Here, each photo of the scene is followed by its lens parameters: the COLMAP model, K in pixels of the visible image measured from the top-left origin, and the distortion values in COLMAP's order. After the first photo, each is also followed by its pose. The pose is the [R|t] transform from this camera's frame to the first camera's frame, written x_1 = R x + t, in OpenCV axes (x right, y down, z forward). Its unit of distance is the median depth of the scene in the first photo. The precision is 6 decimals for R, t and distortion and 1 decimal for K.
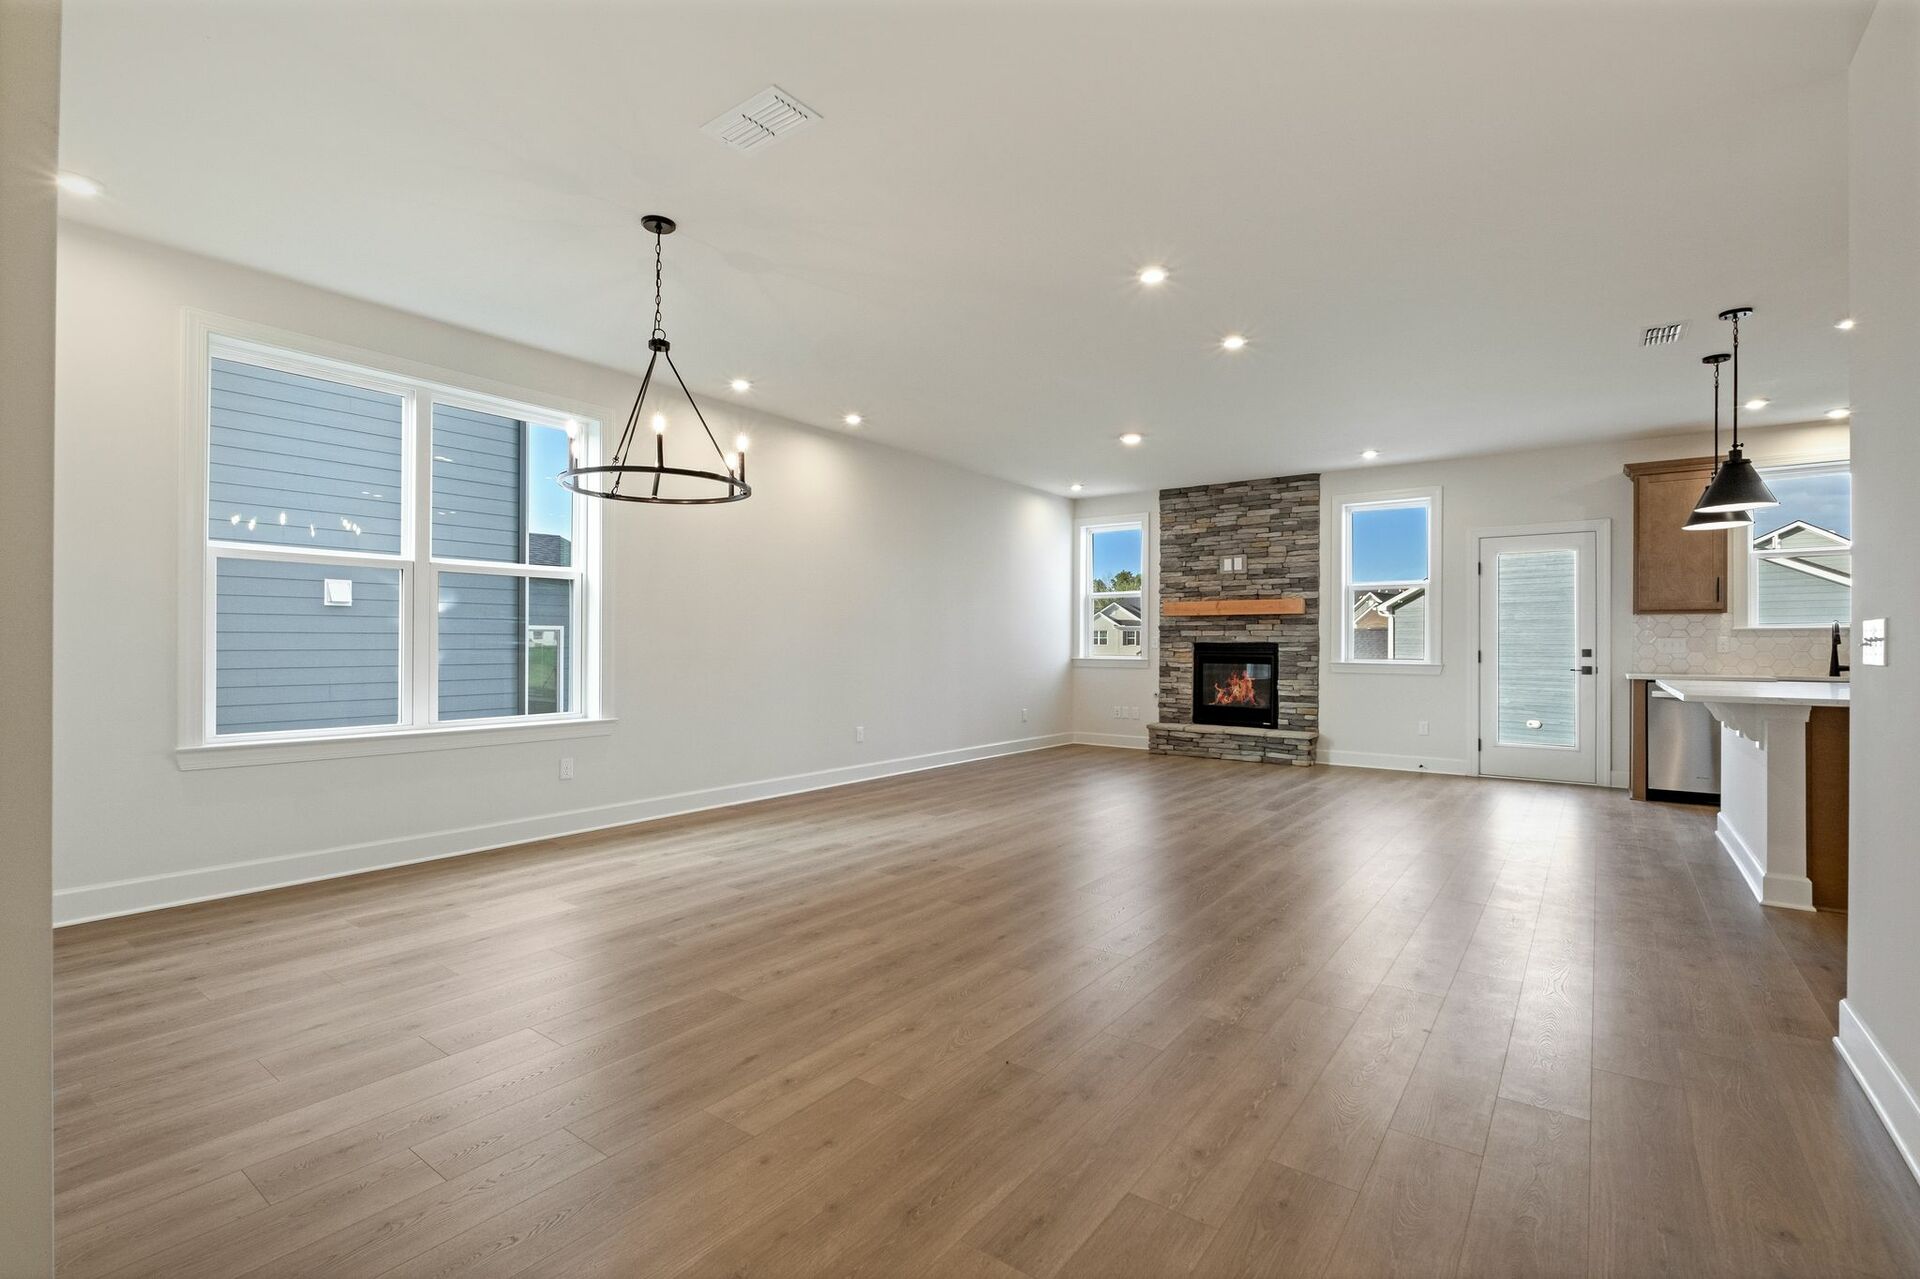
lens RADIAL K [[844.6, 0, 963.0], [0, 844.6, 629.3], [0, 0, 1]] dist [-0.003502, -0.000226]
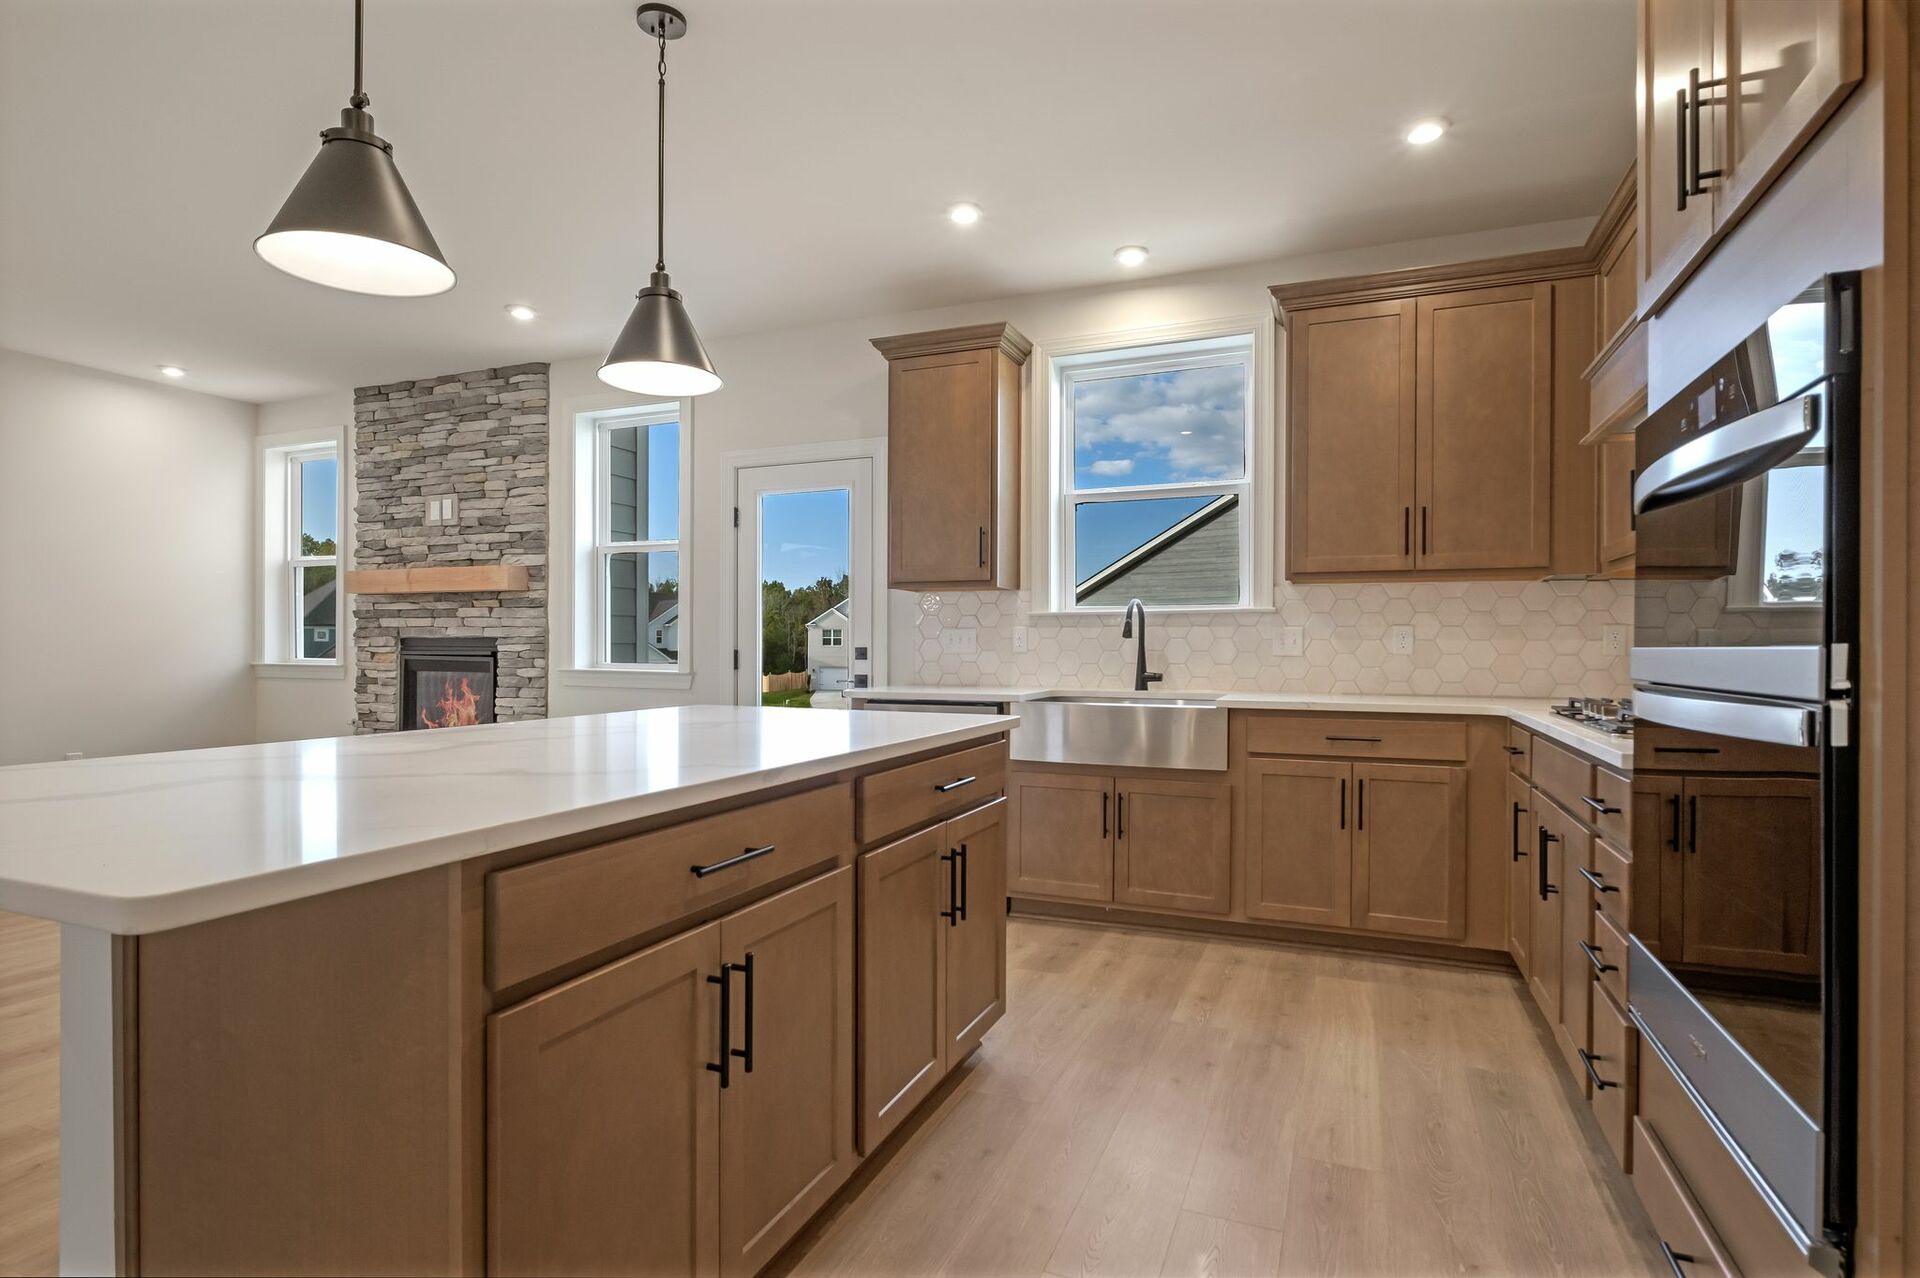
lens RADIAL K [[982.1, 0, 954.9], [0, 982.1, 639.6], [0, 0, 1]] dist [0.003588, 0.000168]
pose [[0.984336, 0.002604, 0.176283, 0.563714], [-0.004467, 0.999938, 0.010173, 0.008432], [-0.176245, -0.010802, 0.984287, 0.229699]]
